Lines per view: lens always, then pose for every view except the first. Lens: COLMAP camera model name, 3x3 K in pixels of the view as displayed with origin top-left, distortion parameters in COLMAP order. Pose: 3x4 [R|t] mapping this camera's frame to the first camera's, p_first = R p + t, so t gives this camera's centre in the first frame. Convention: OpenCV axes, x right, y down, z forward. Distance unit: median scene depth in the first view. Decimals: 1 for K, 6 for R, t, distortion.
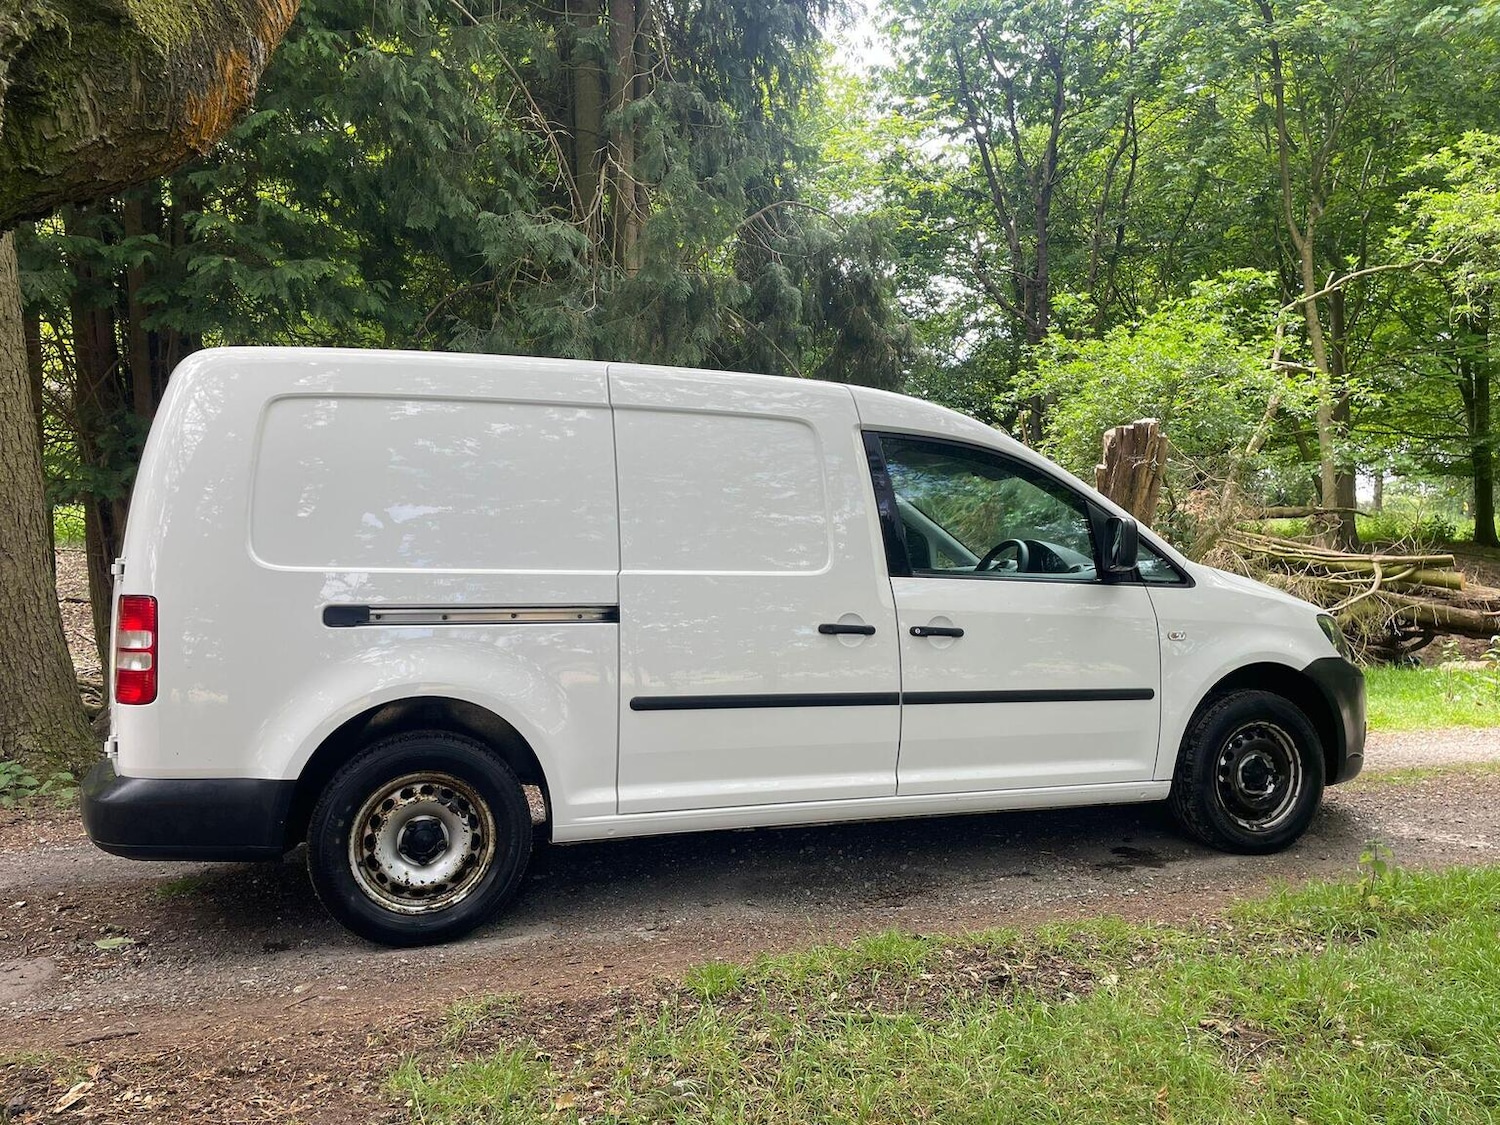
lens RADIAL K [[1128.1, 0, 755.3], [0, 1128.1, 561.1], [0, 0, 1]] dist [0.088017, -0.103129]
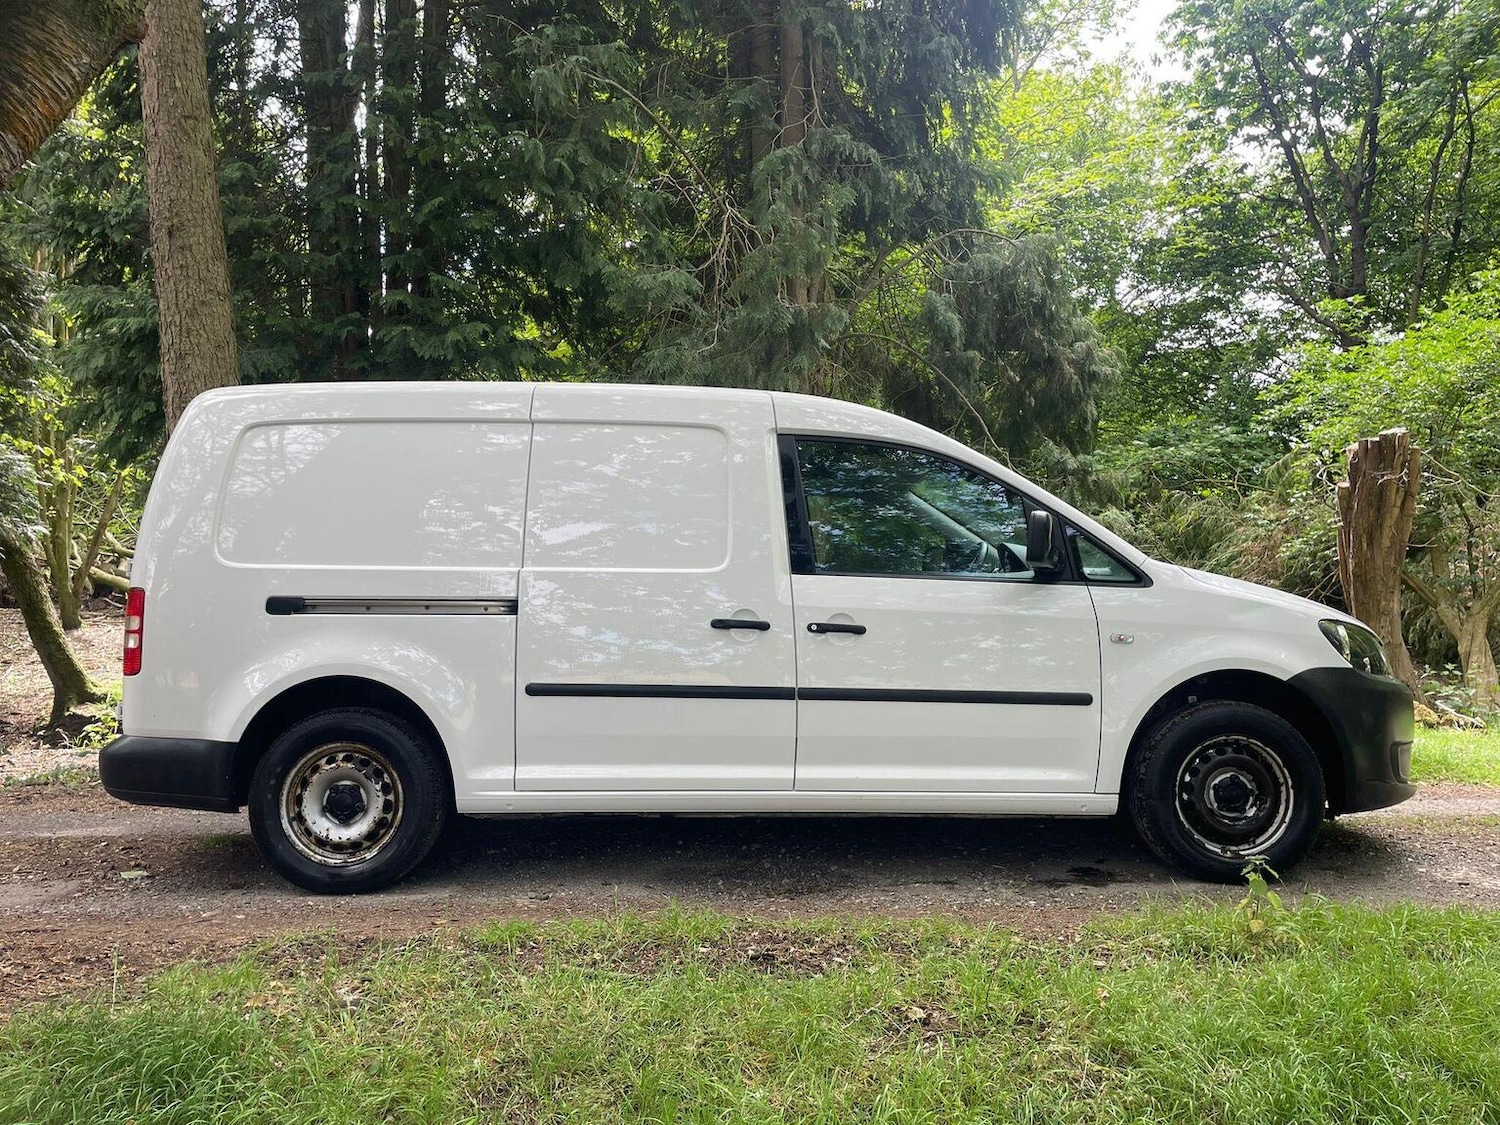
lens RADIAL K [[1128.1, 0, 751.6], [0, 1128.1, 555.1], [0, 0, 1]] dist [0.088017, -0.103129]
pose [[0.952078, -0.015816, -0.305447, 0.372188], [0.000825, 0.998791, -0.049143, 0.043630], [0.305855, 0.046536, 0.950940, 0.016320]]
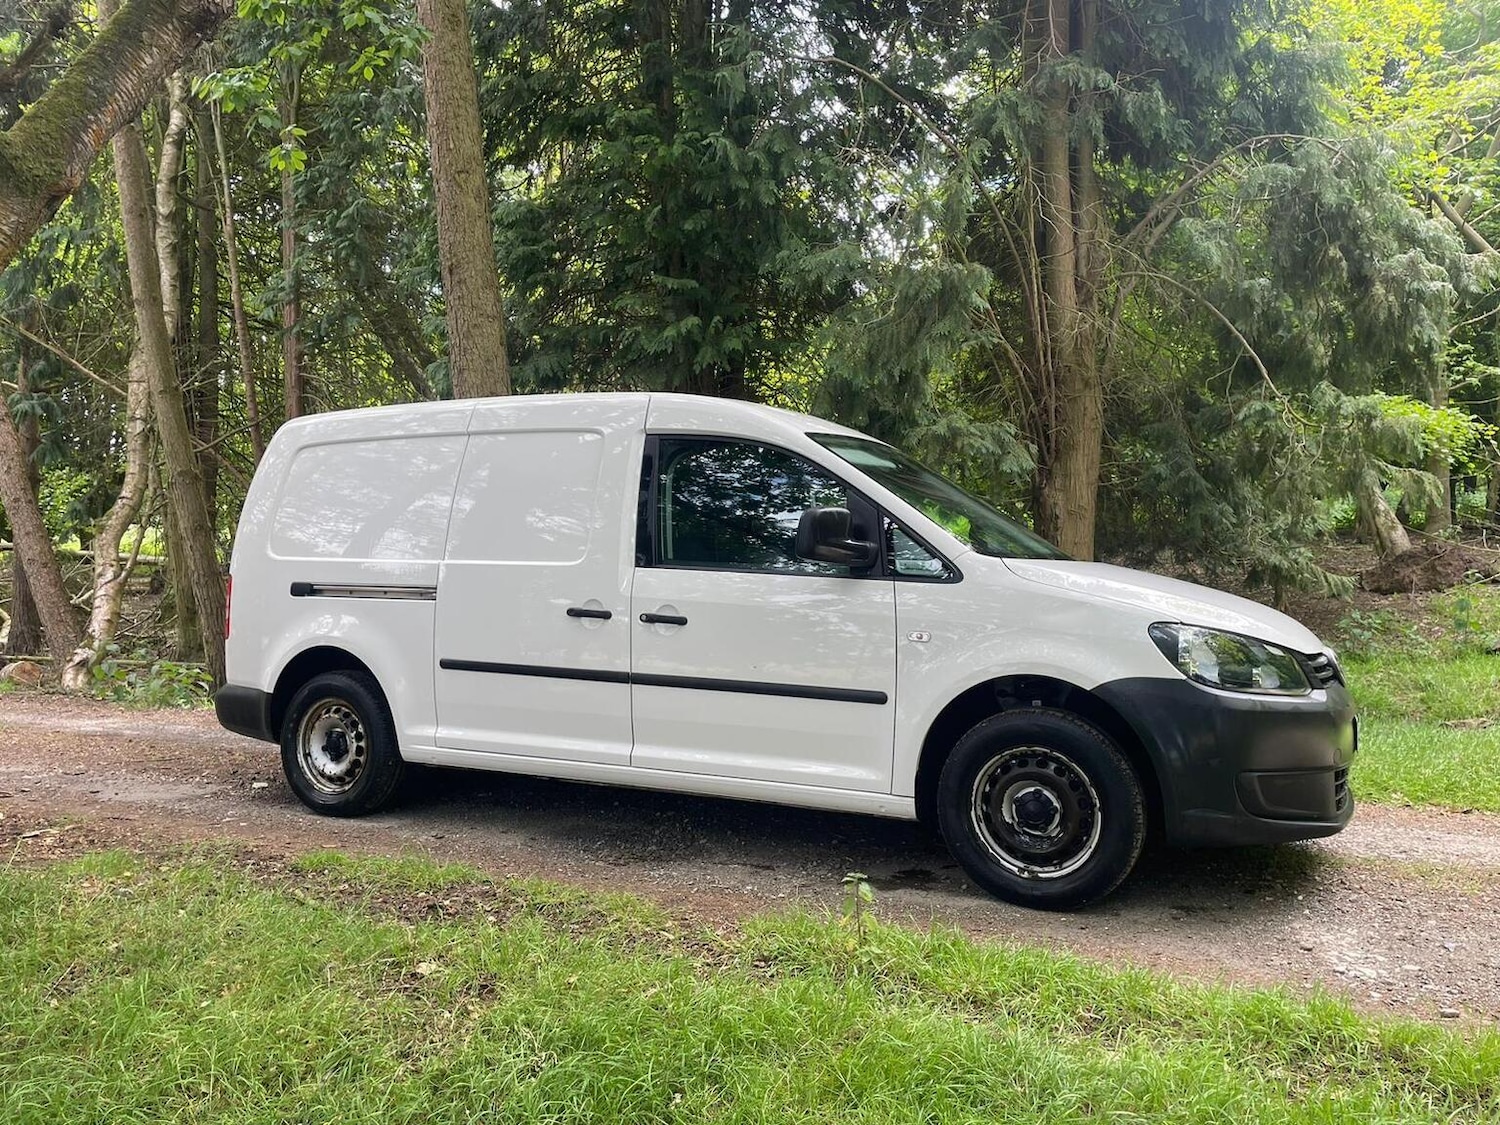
lens RADIAL K [[1128.1, 0, 760.1], [0, 1128.1, 562.0], [0, 0, 1]] dist [0.088017, -0.103129]
pose [[0.701963, 0.003321, -0.712205, 0.925331], [-0.000912, 0.999992, 0.003764, 0.003979], [0.712212, -0.001993, 0.701961, 0.295658]]
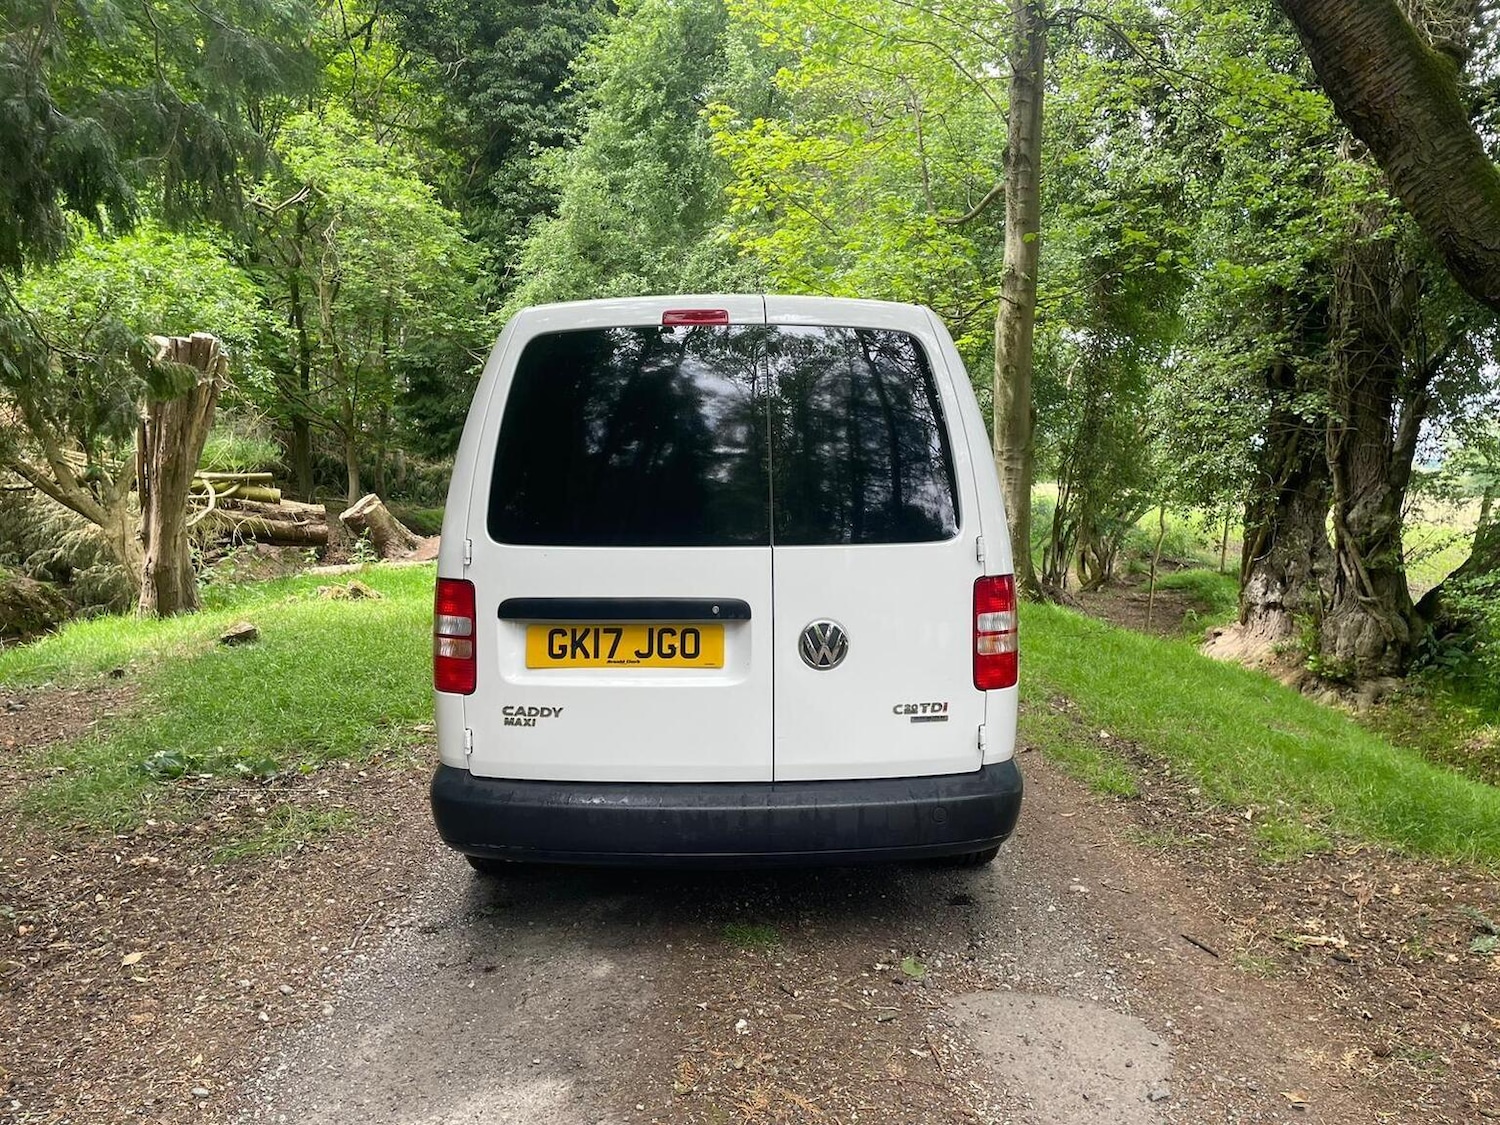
lens RADIAL K [[1128.1, 0, 757.9], [0, 1128.1, 568.1], [0, 0, 1]] dist [0.088017, -0.103129]
pose [[0.312869, -0.075643, 0.946779, -1.190655], [-0.010243, 0.996497, 0.083000, -0.039374], [-0.949741, -0.035667, 0.310998, 0.718235]]
